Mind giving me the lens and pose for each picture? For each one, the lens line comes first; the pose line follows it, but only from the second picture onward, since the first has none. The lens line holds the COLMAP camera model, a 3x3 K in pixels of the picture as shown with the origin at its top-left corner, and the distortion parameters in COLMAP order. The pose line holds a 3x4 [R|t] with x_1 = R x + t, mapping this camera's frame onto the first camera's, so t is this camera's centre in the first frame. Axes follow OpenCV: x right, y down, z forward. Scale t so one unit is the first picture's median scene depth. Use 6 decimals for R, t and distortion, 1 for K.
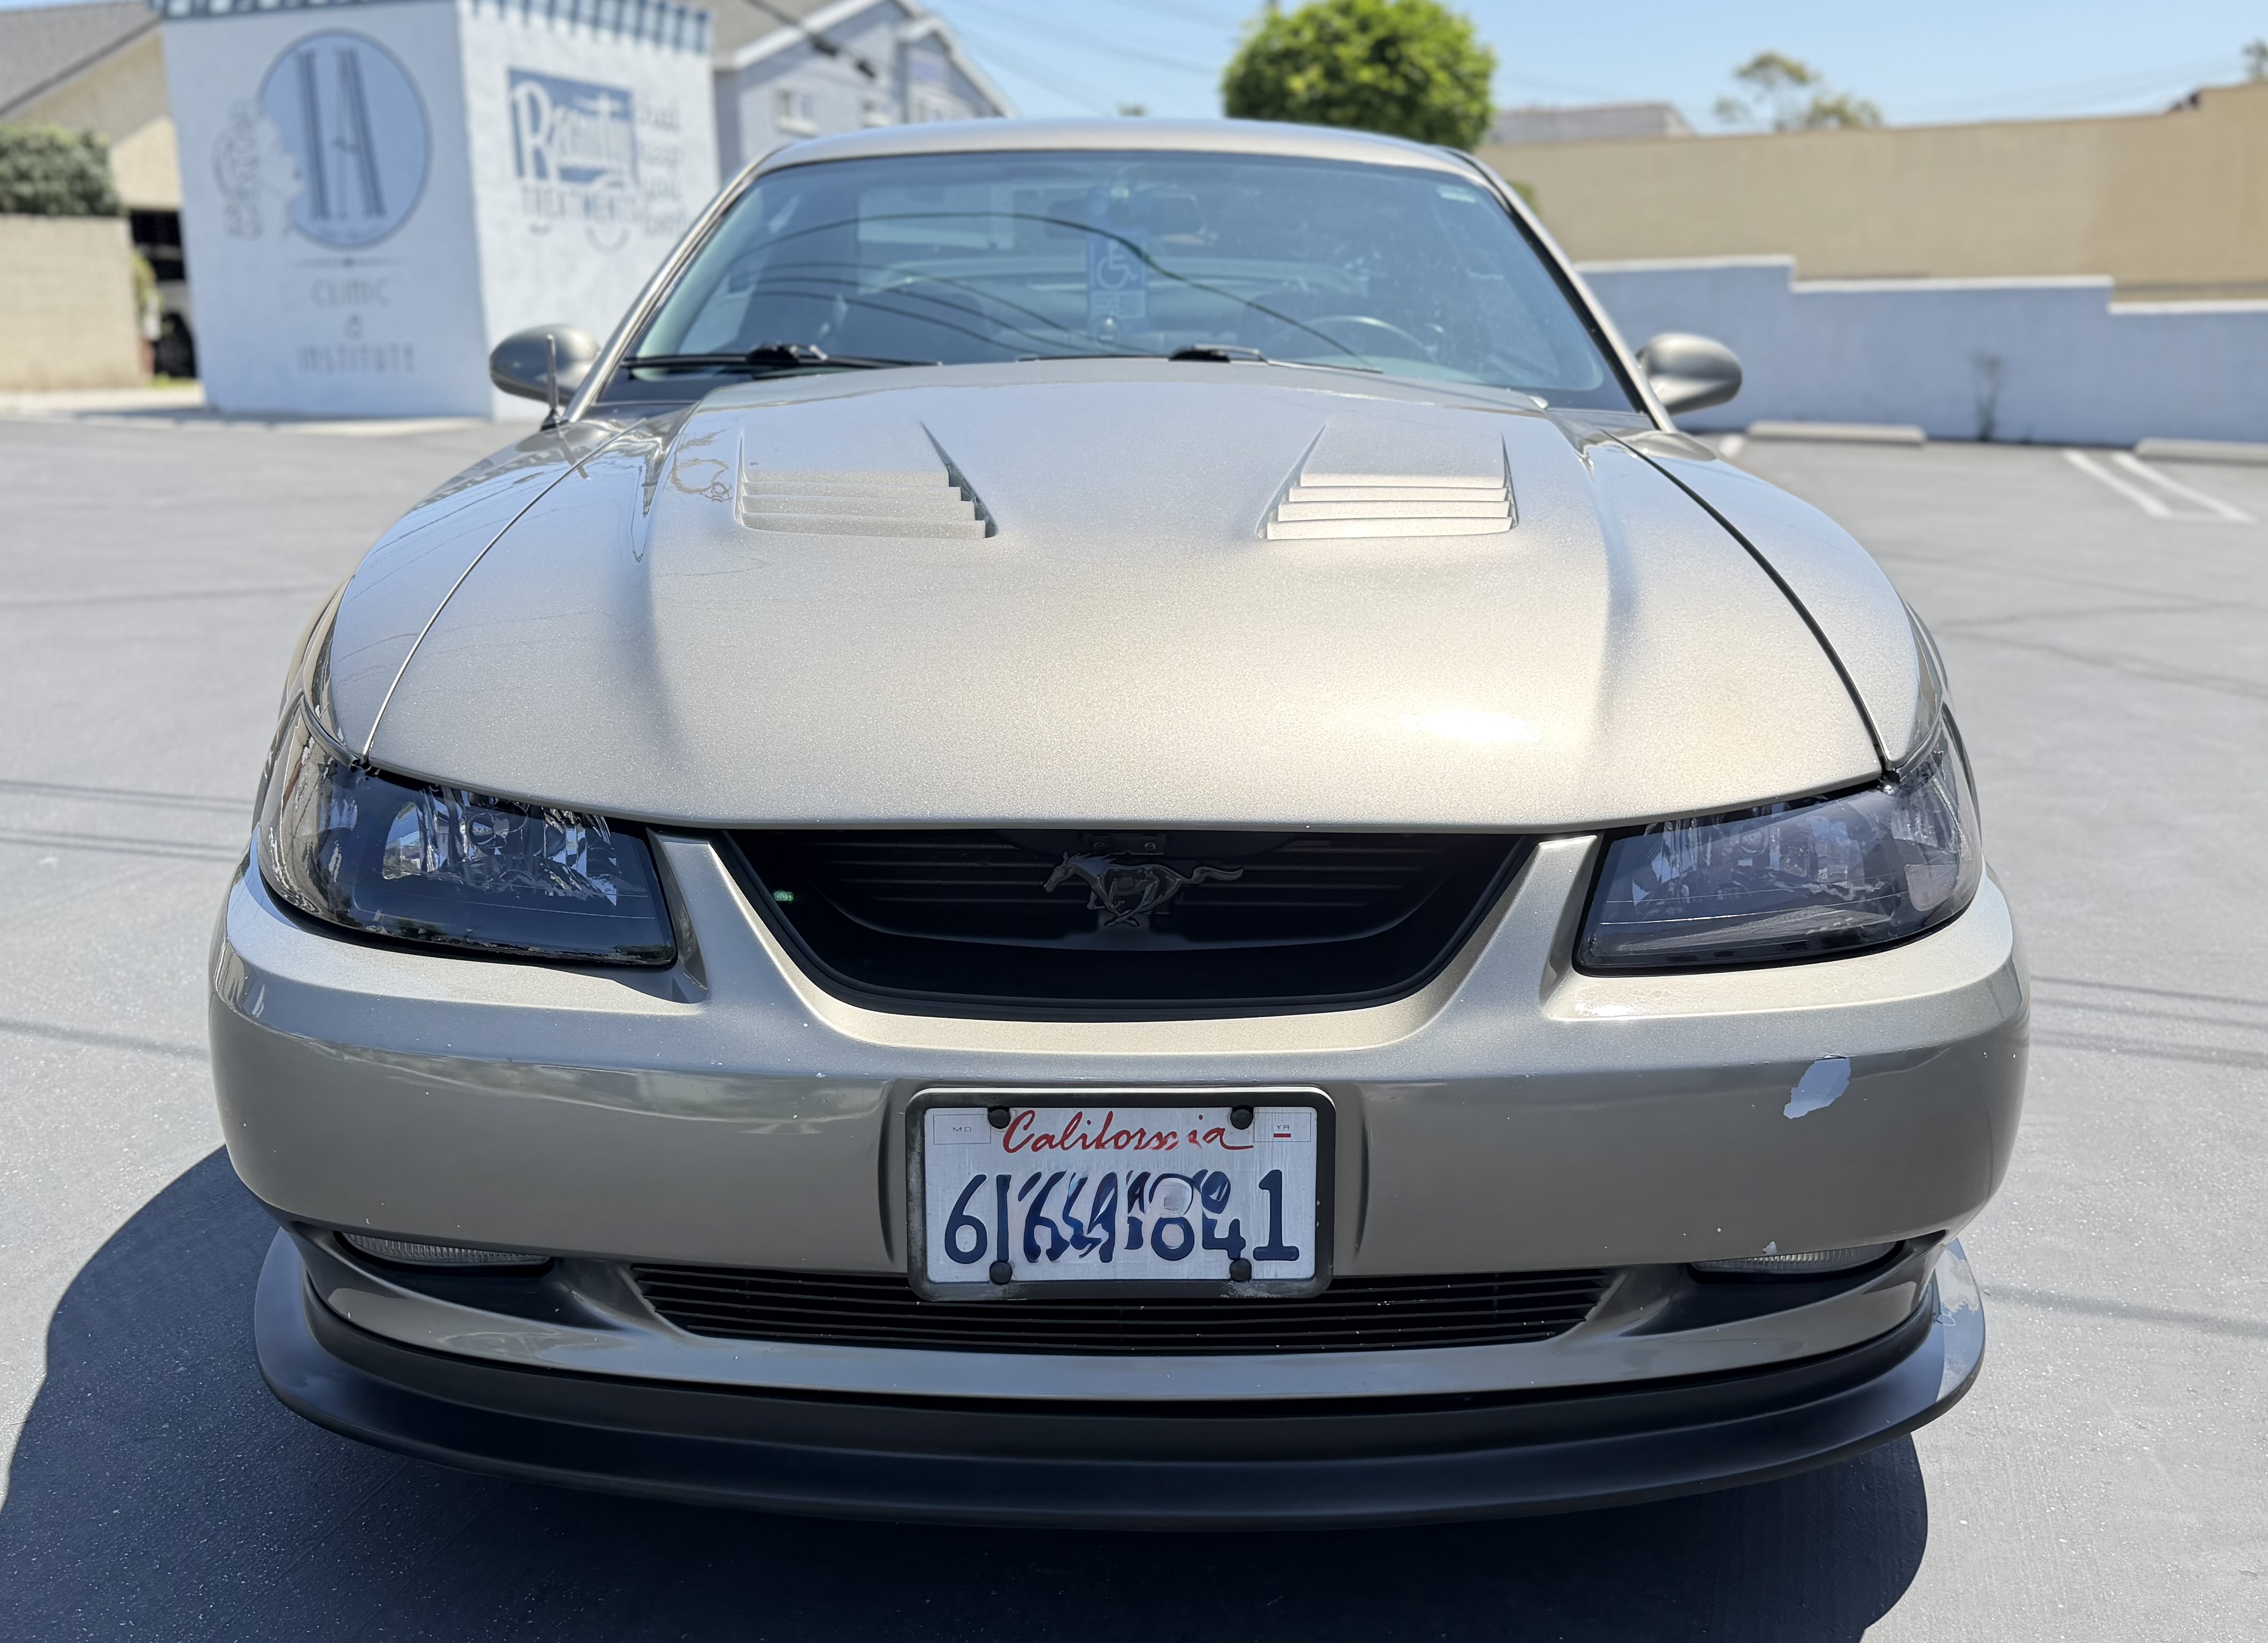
lens RADIAL K [[2059.2, 0, 1132.6], [0, 2059.2, 819.0], [0, 0, 1]] dist [0.033893, 0.000000]
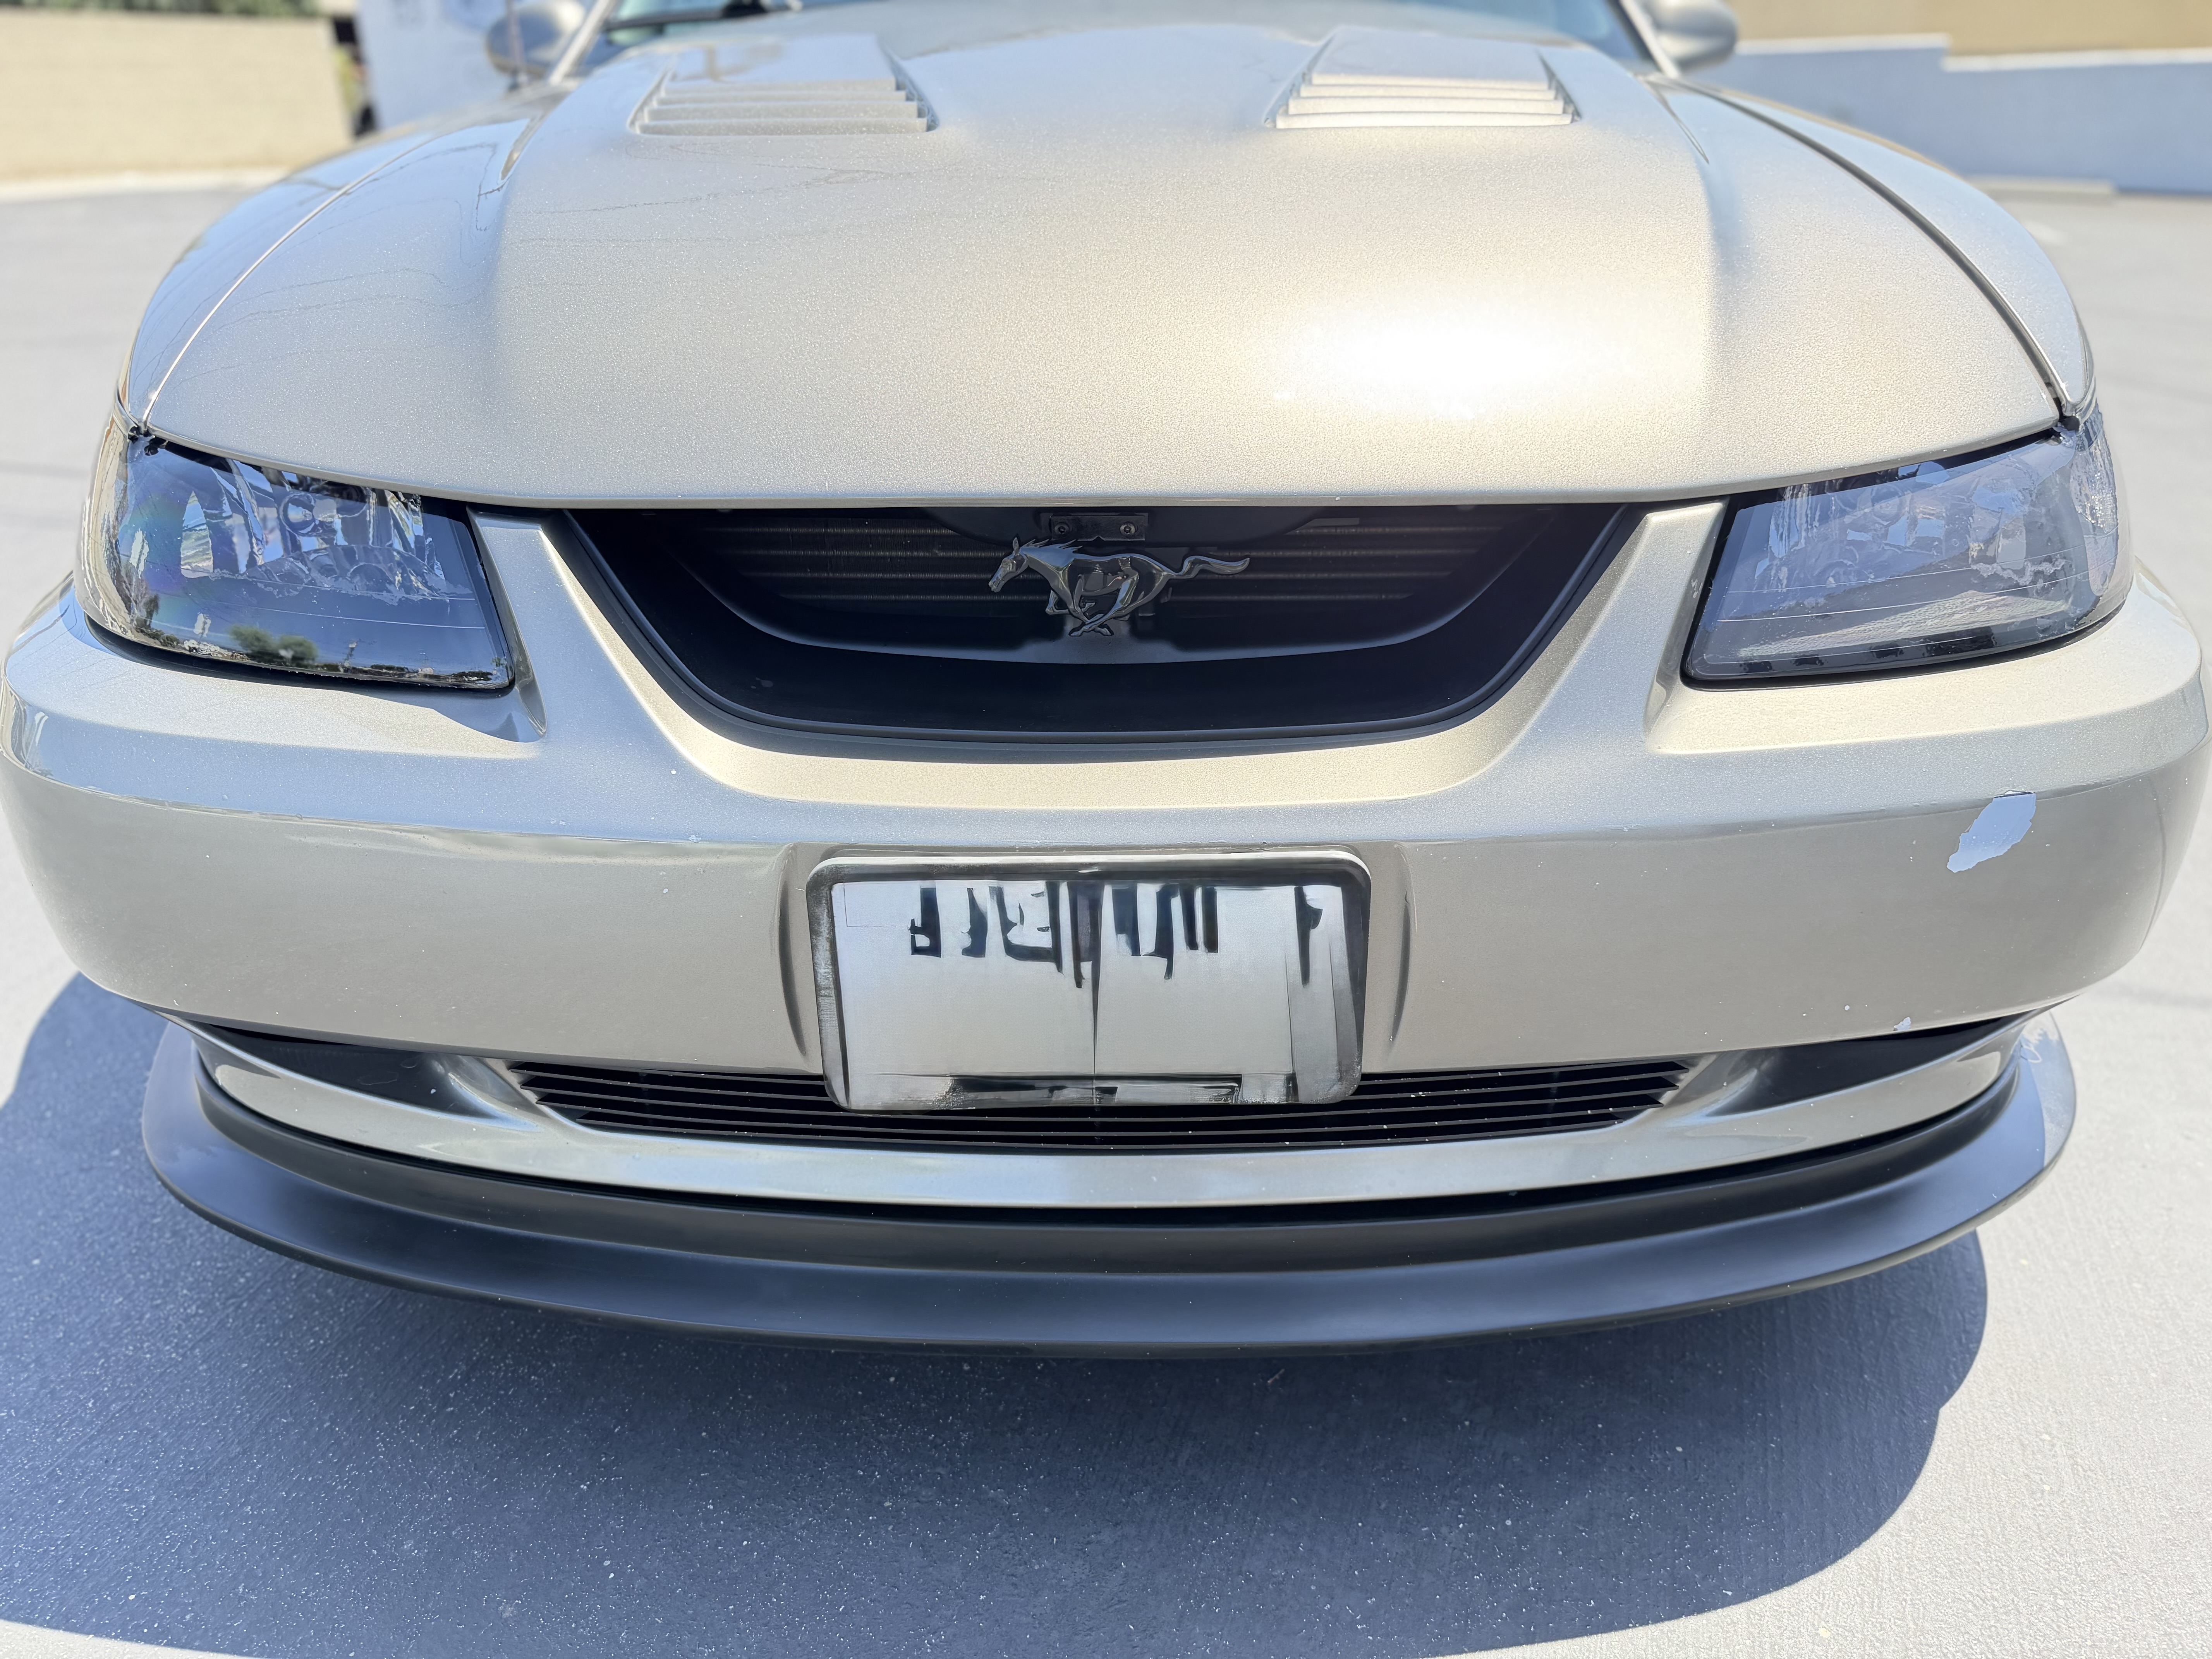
lens RADIAL K [[1542.7, 0, 1105.8], [0, 1542.7, 843.8], [0, 0, 1]] dist [0.049322, -0.038924]
pose [[0.999689, -0.007302, -0.023826, 0.012772], [0.012190, 0.977197, 0.211985, 0.005812], [0.021735, -0.212209, 0.976983, 0.400494]]
